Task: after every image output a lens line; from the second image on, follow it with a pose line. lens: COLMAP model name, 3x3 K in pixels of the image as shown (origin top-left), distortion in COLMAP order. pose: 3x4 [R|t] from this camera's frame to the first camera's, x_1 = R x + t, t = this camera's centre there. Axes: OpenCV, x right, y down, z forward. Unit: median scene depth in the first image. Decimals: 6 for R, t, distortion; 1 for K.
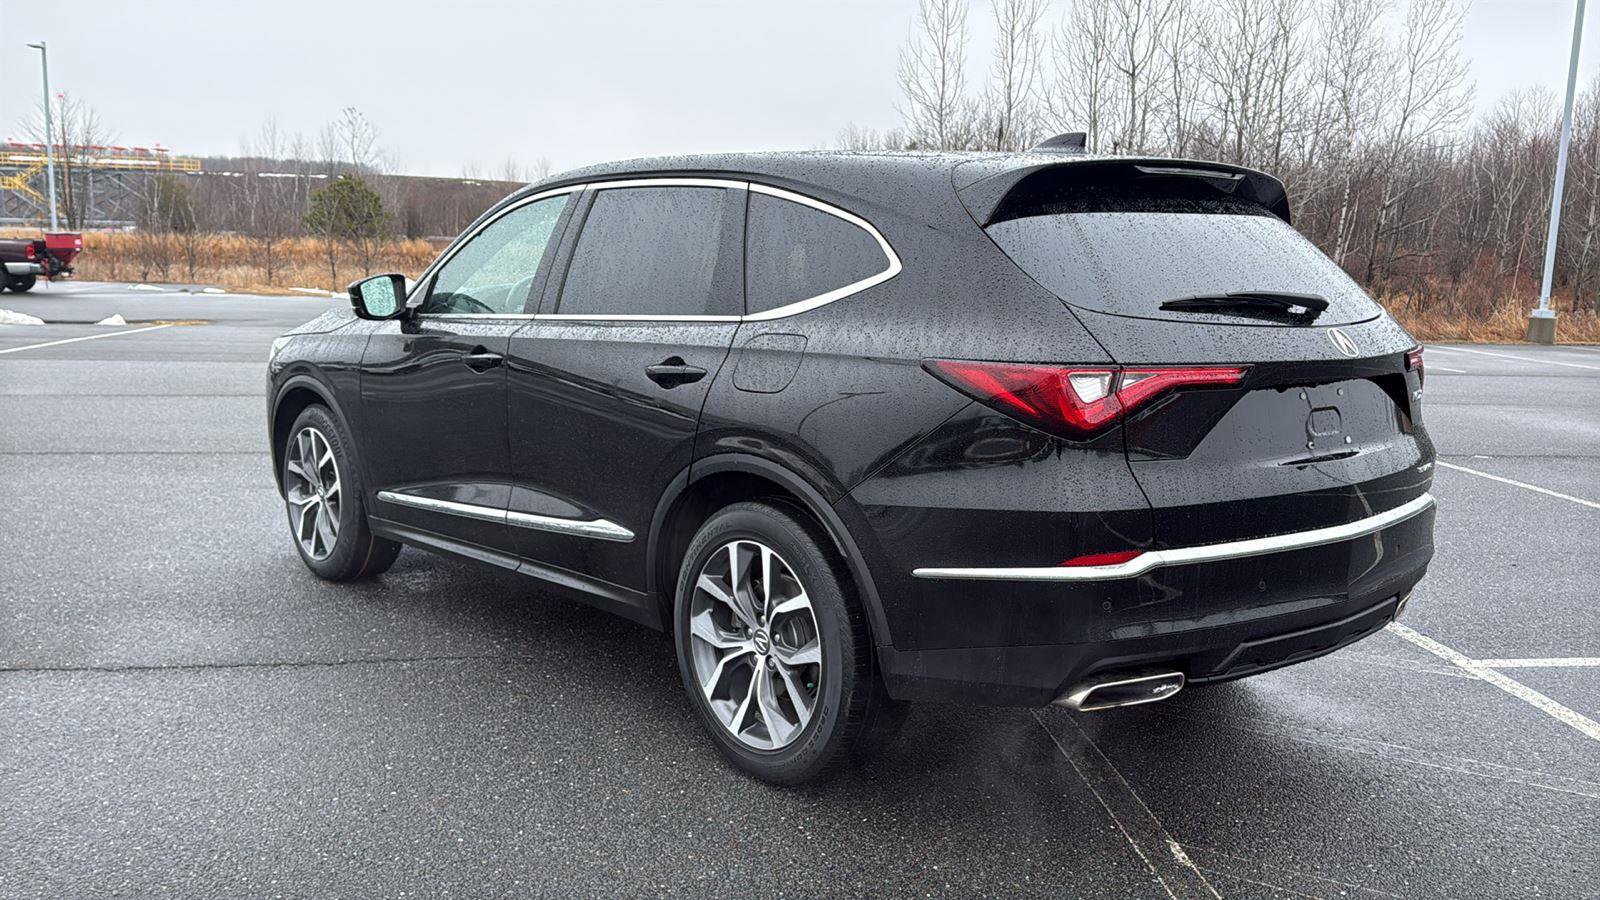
lens RADIAL K [[1371.9, 0, 838.3], [0, 1371.9, 471.2], [0, 0, 1]] dist [0.168040, -0.303681]
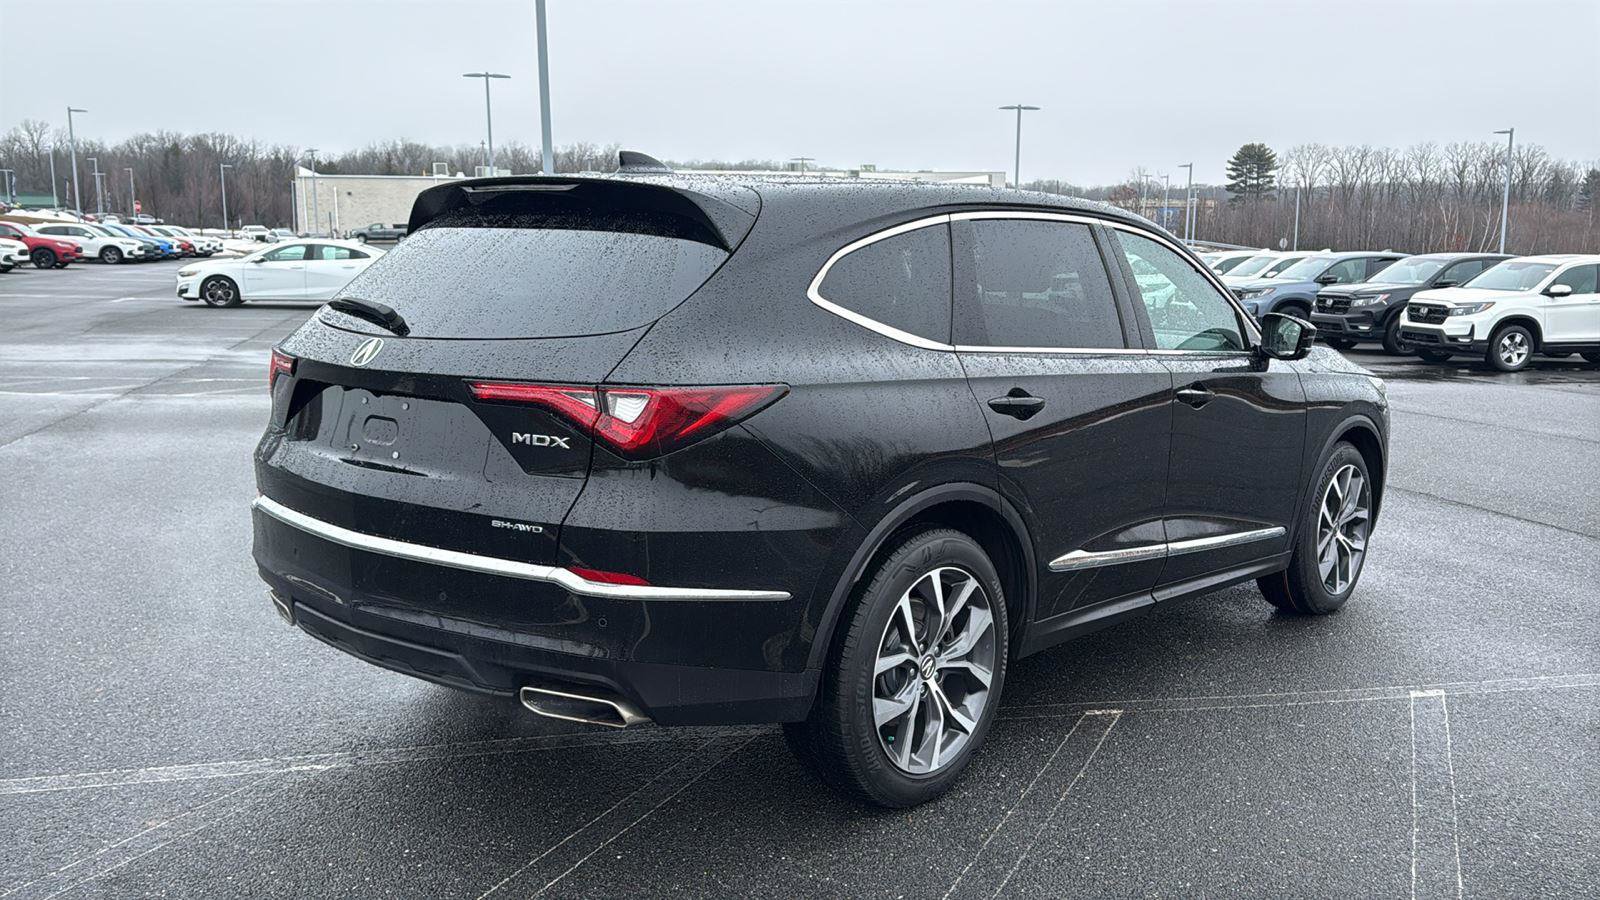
lens RADIAL K [[1371.9, 0, 838.3], [0, 1371.9, 471.2], [0, 0, 1]] dist [0.168040, -0.303681]
pose [[0.137859, 0.133742, -0.981381, 1.320038], [-0.174683, 0.978593, 0.108823, -0.165925], [0.974926, 0.156428, 0.158270, 1.115552]]
